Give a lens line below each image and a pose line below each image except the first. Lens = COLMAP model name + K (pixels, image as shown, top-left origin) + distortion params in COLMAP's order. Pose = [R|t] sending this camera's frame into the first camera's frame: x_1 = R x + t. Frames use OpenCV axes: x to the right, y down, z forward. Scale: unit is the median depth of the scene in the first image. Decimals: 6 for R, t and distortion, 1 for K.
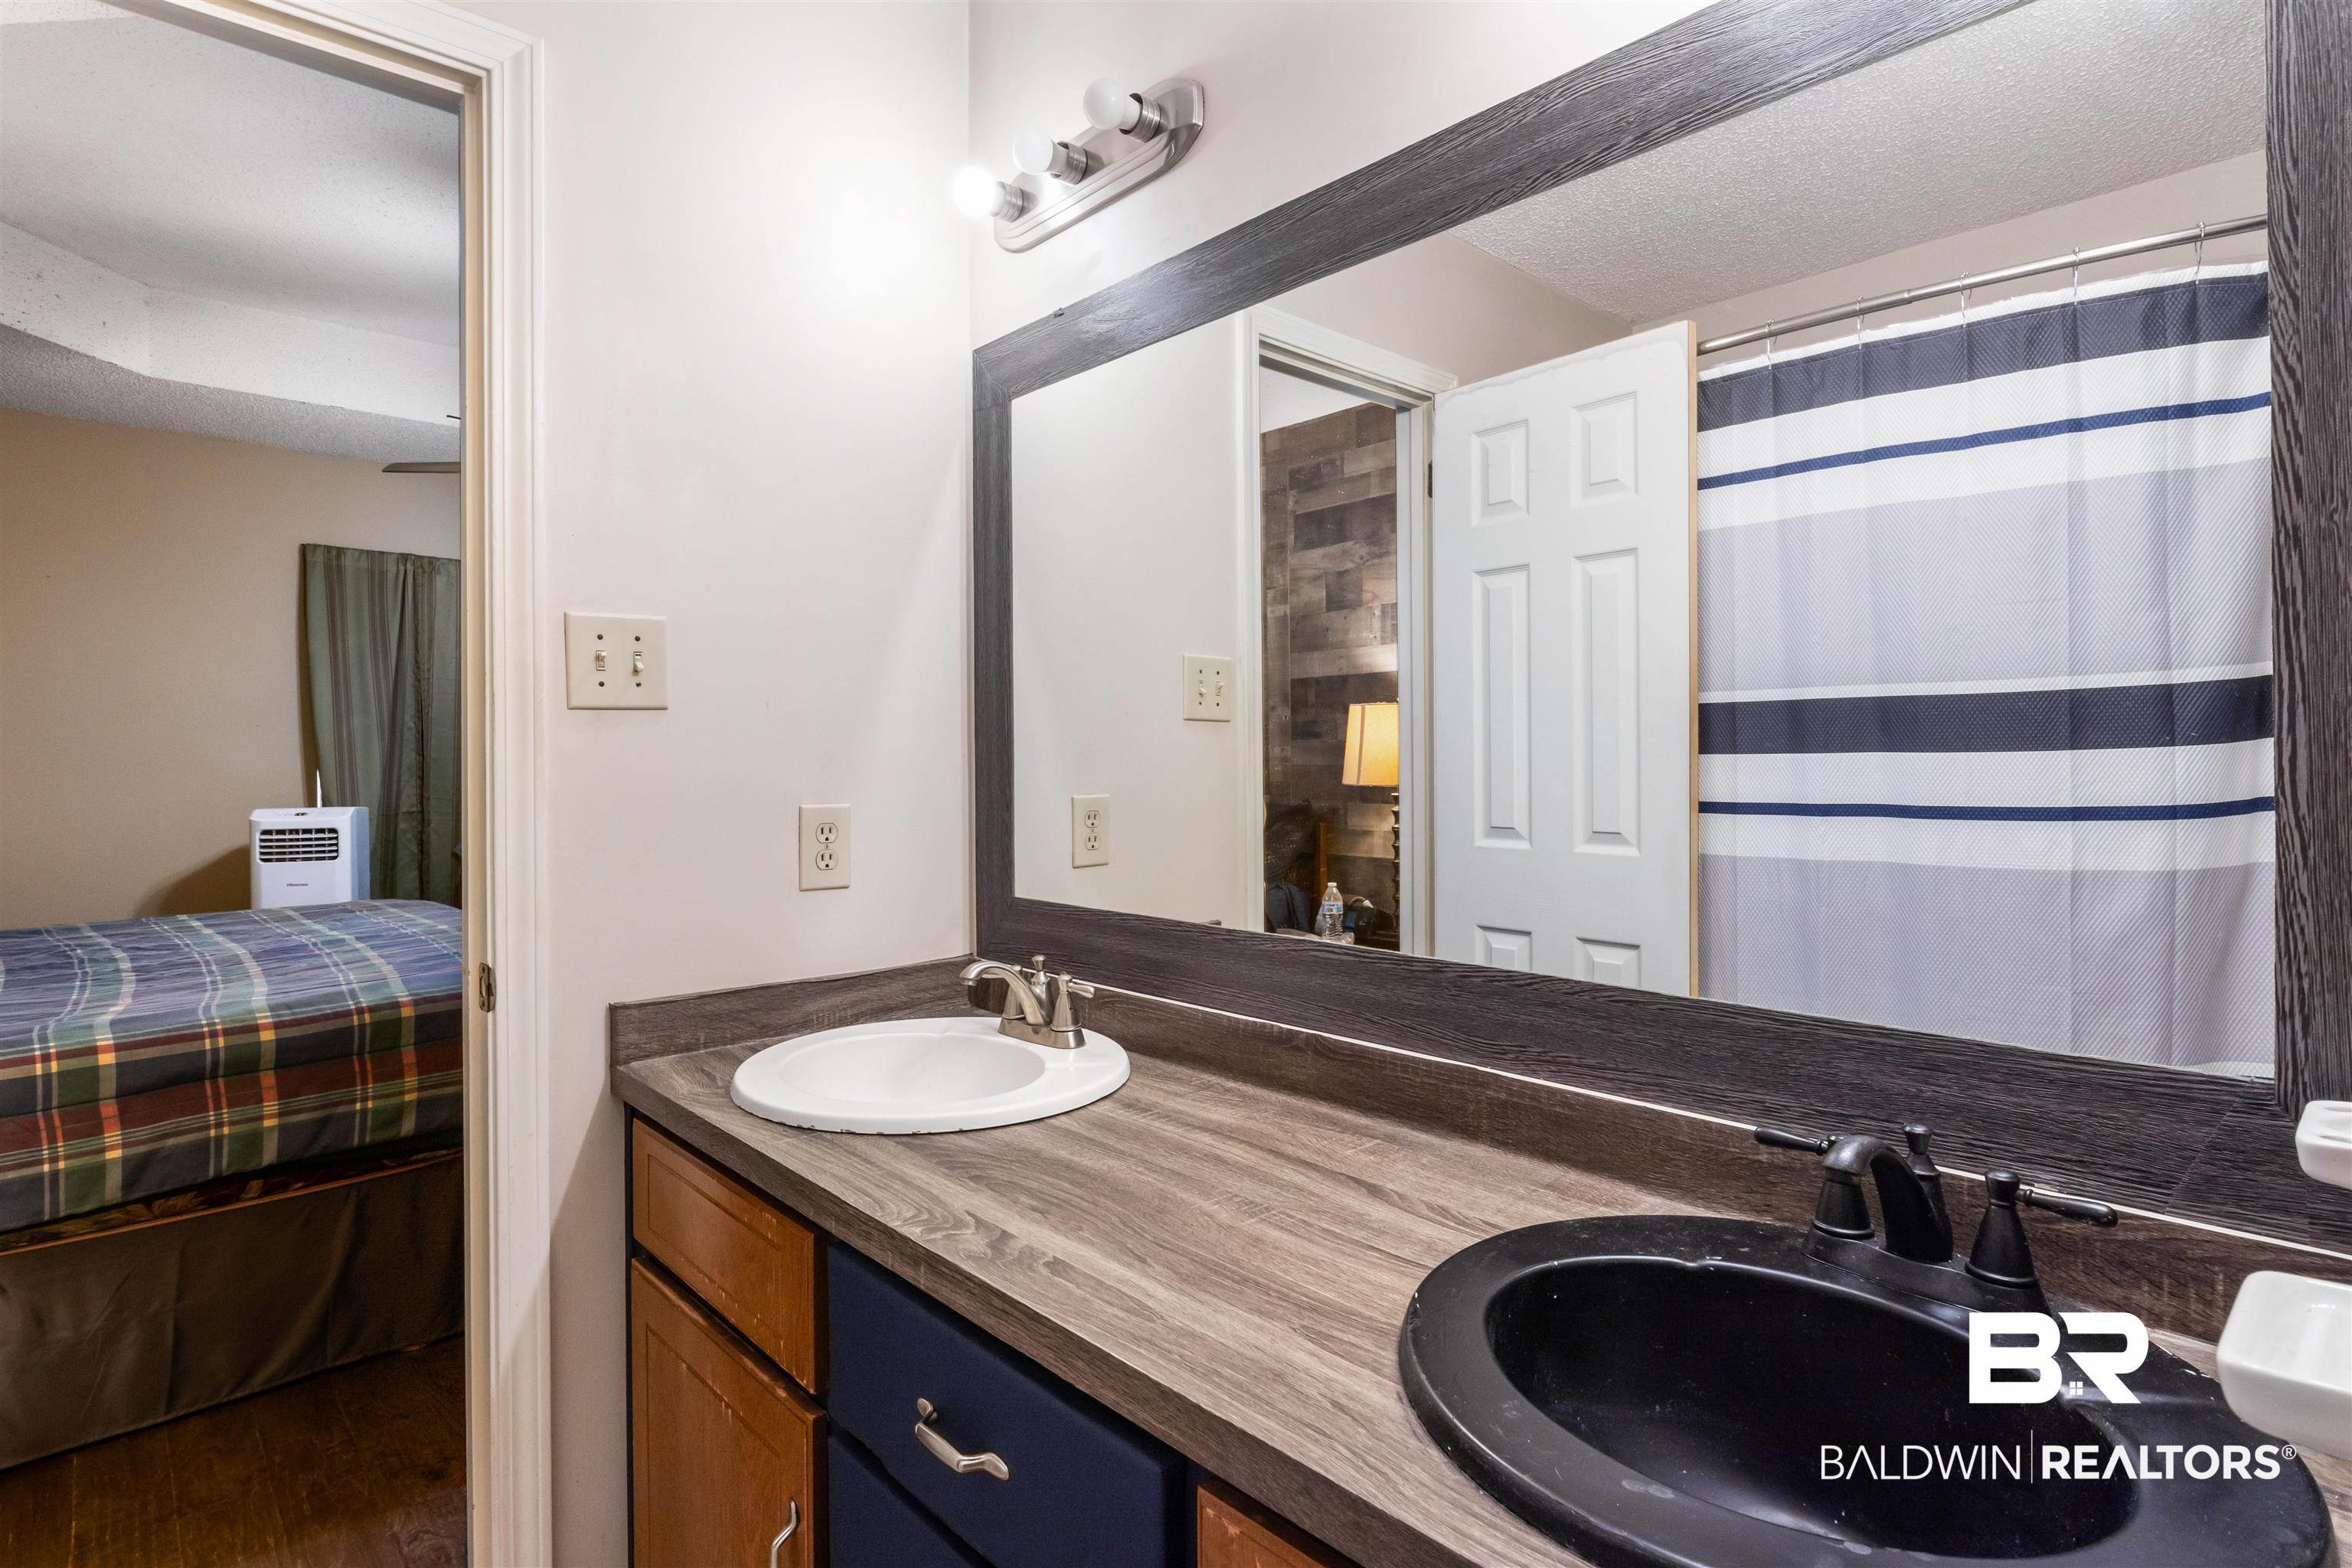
lens RADIAL K [[1193.8, 0, 1170.9], [0, 1193.8, 769.4], [0, 0, 1]] dist [-0.012699, 0.000129]
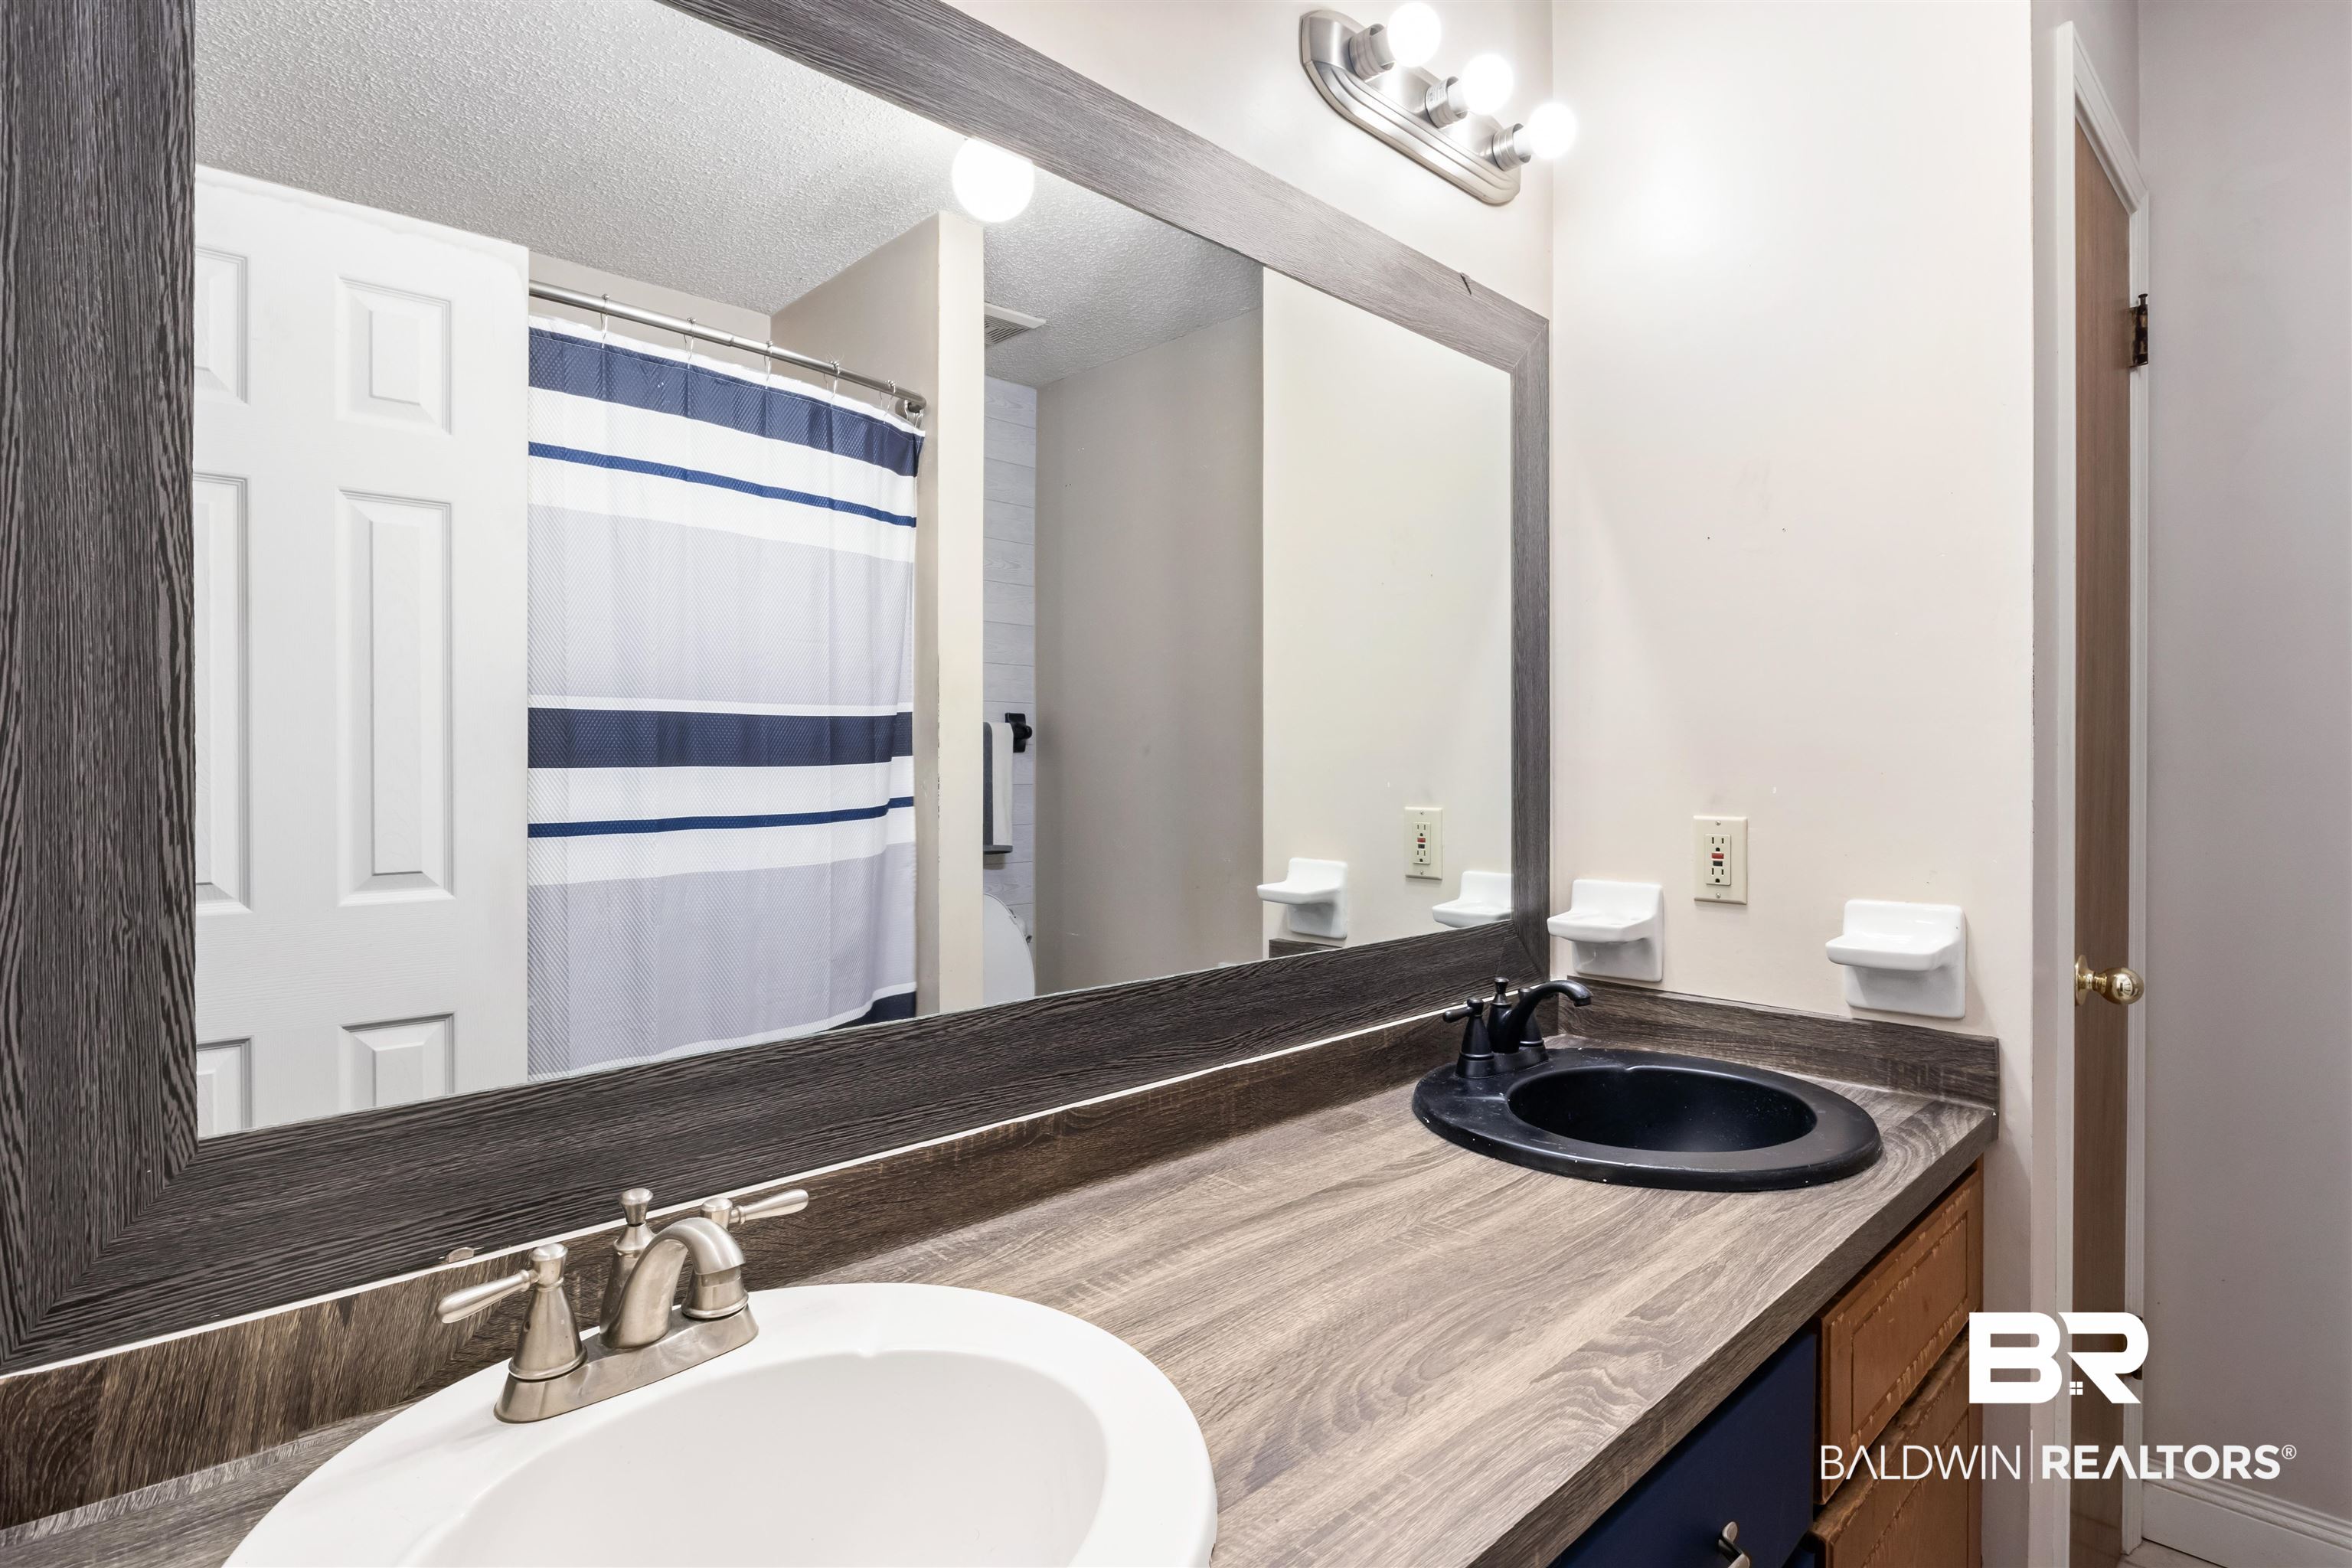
lens RADIAL K [[1193.8, 0, 1170.5], [0, 1193.8, 782.3], [0, 0, 1]] dist [-0.012699, 0.000129]
pose [[-0.031850, -0.006243, 0.999473, -0.779410], [0.013180, 0.999891, 0.006666, -0.003904], [-0.999406, 0.013386, -0.031764, 1.085822]]
